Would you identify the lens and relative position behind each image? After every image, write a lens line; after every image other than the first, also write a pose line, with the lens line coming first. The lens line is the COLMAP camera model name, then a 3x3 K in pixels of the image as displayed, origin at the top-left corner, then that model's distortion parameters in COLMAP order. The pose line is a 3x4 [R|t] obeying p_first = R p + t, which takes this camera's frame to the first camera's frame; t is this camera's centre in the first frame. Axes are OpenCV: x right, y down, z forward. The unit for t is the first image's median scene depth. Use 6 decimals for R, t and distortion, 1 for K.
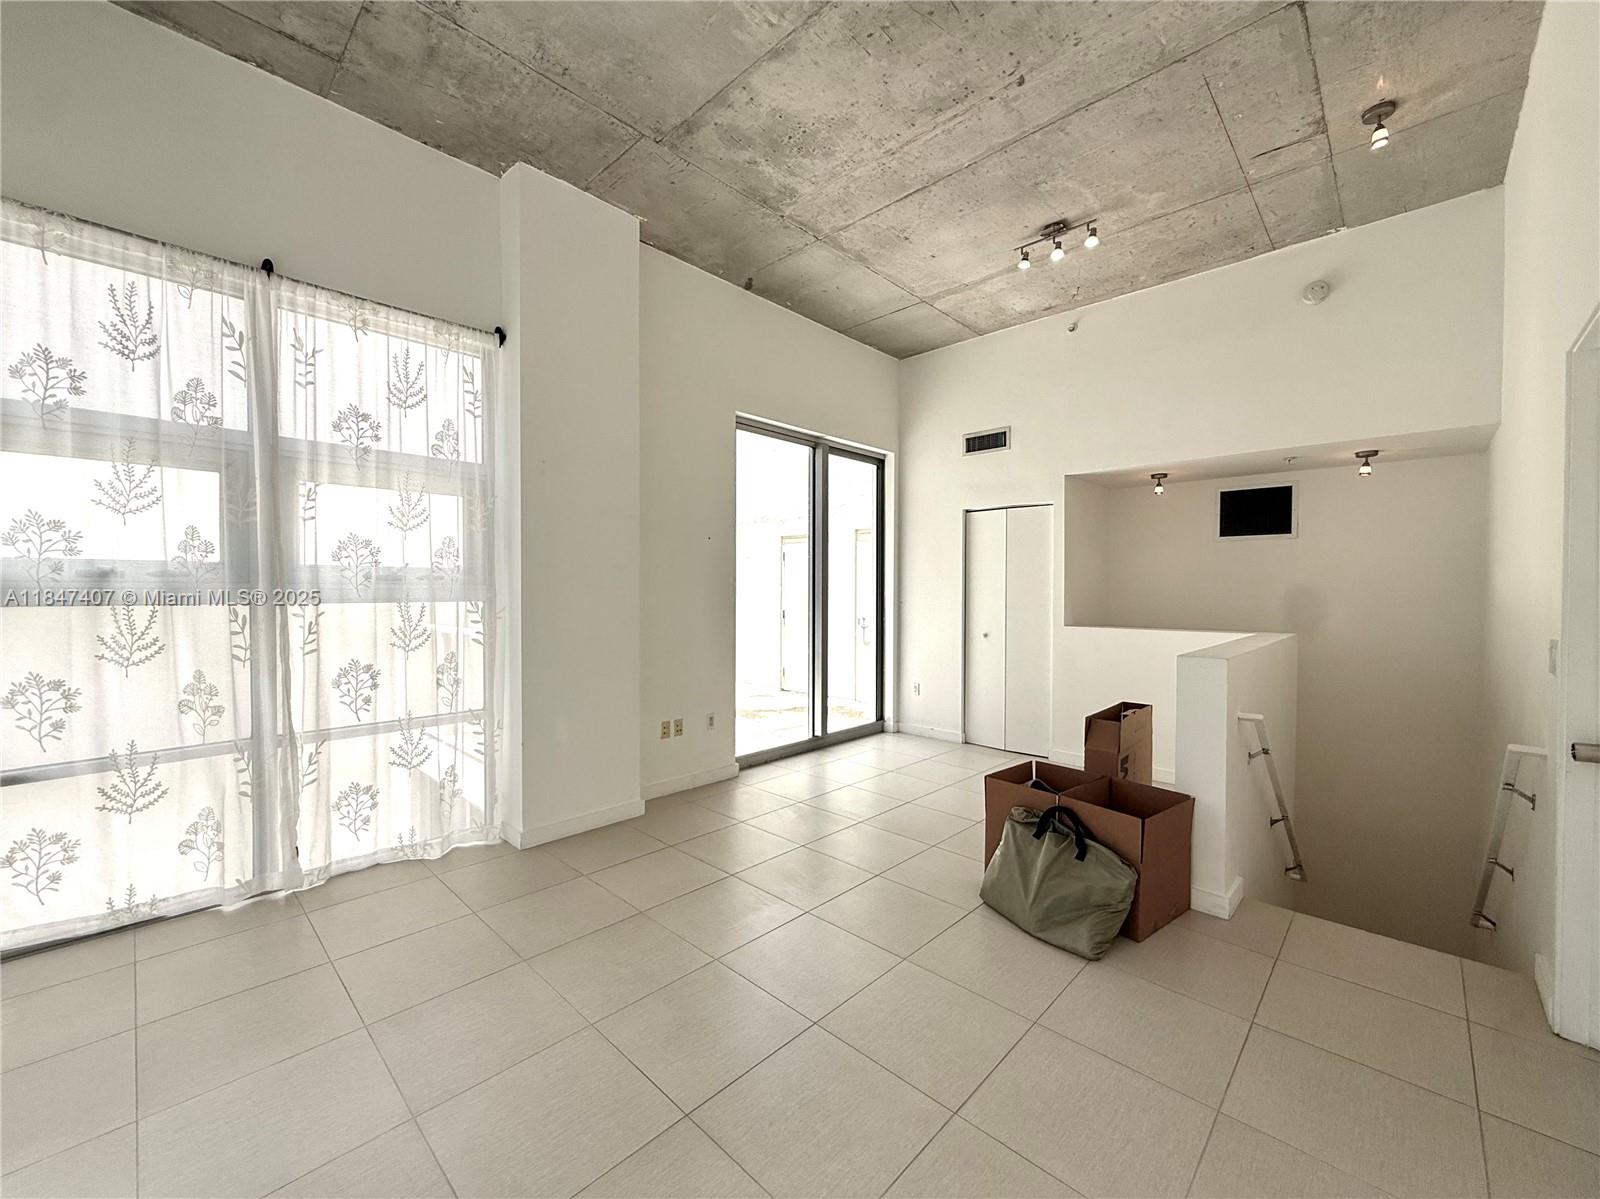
lens RADIAL K [[644.6, 0, 794.1], [0, 644.6, 600.7], [0, 0, 1]] dist [-0.002434, -0.000517]
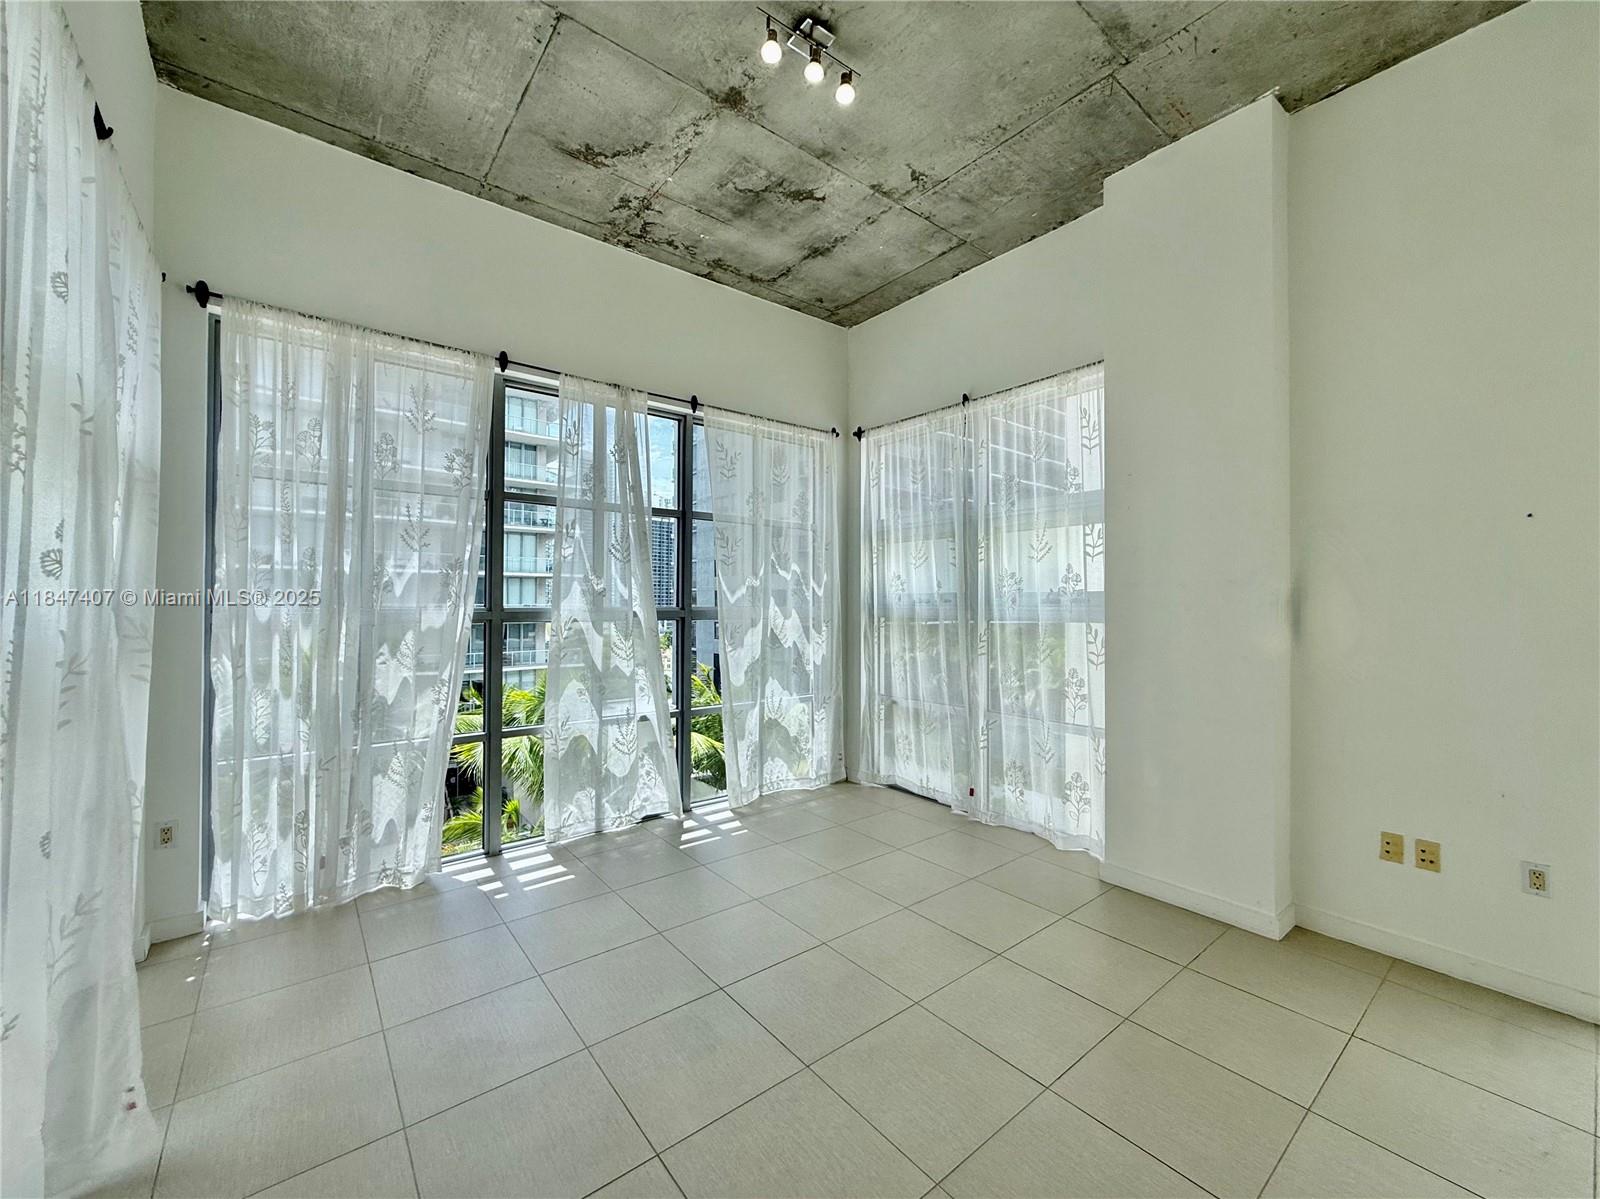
lens RADIAL K [[640.1, 0, 794.5], [0, 640.1, 600.3], [0, 0, 1]] dist [-0.000288, 0.000184]
pose [[-0.134931, -0.007393, -0.990827, 0.559010], [-0.023273, 0.999720, -0.004290, -0.018108], [0.990582, 0.022480, -0.135065, 0.618533]]
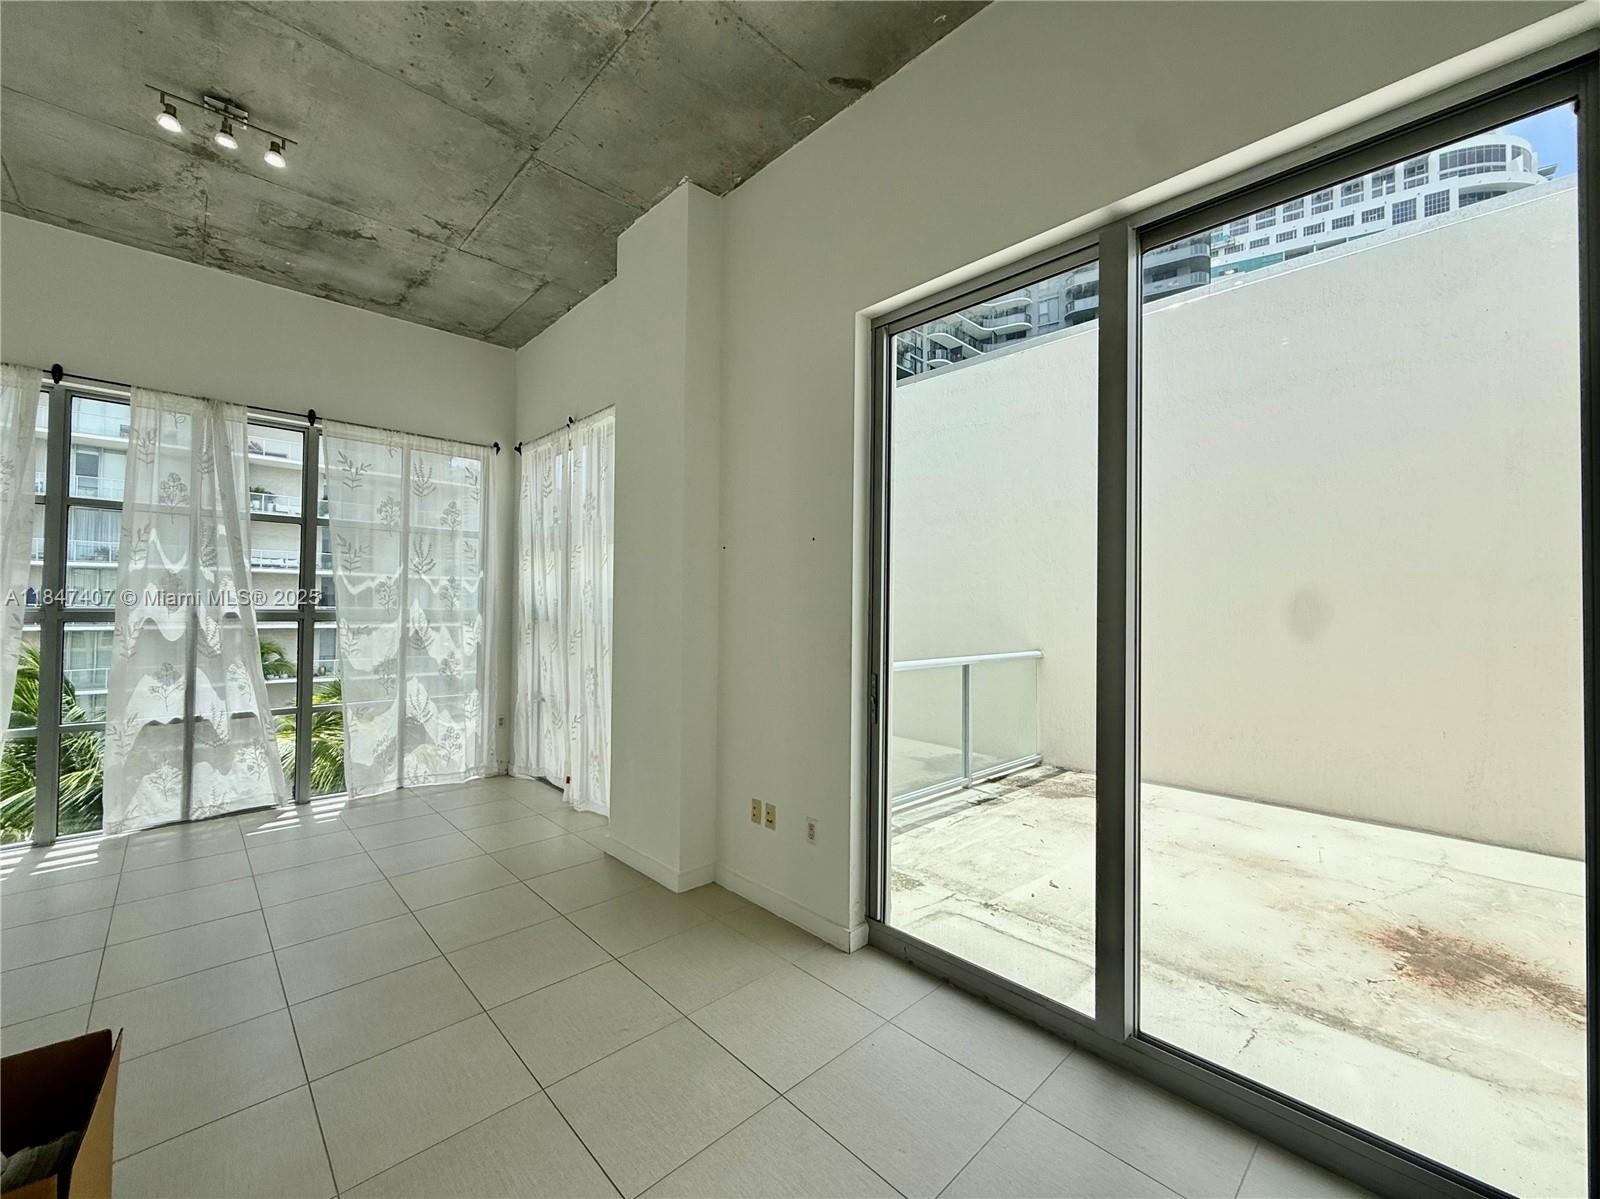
lens RADIAL K [[644.6, 0, 794.1], [0, 644.6, 600.7], [0, 0, 1]] dist [-0.002434, -0.000517]
pose [[-0.039220, -0.016642, -0.999092, 0.628834], [-0.030882, 0.999404, -0.015435, -0.032722], [0.998753, 0.030248, -0.039710, 1.261812]]
